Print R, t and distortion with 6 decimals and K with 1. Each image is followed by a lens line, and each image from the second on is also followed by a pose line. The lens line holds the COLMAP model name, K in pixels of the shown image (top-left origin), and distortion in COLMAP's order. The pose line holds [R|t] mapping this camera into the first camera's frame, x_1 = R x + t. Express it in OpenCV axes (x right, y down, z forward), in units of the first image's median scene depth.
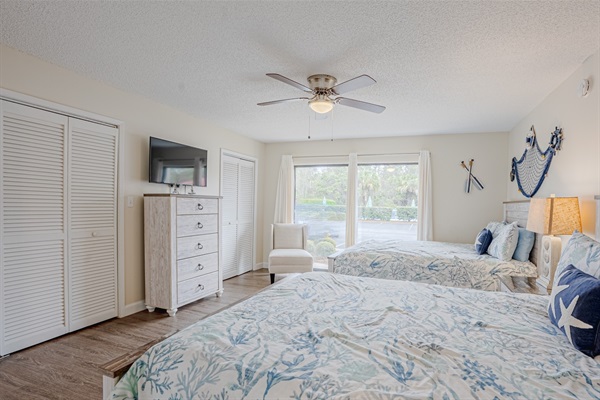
lens RADIAL K [[281.9, 0, 300.5], [0, 281.9, 211.3], [0, 0, 1]] dist [-0.046761, 0.000141]
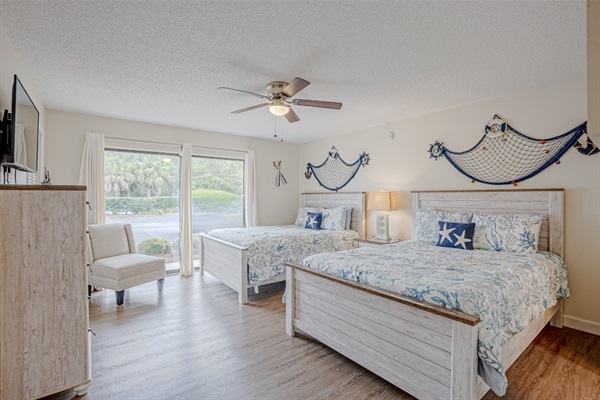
lens RADIAL K [[281.7, 0, 300.7], [0, 281.7, 196.3], [0, 0, 1]] dist [-0.077746, 0.032266]
pose [[0.543607, -0.017903, 0.839149, -0.652734], [0.031437, 0.999505, 0.000959, -0.024793], [-0.838751, 0.025858, 0.543901, 0.267321]]
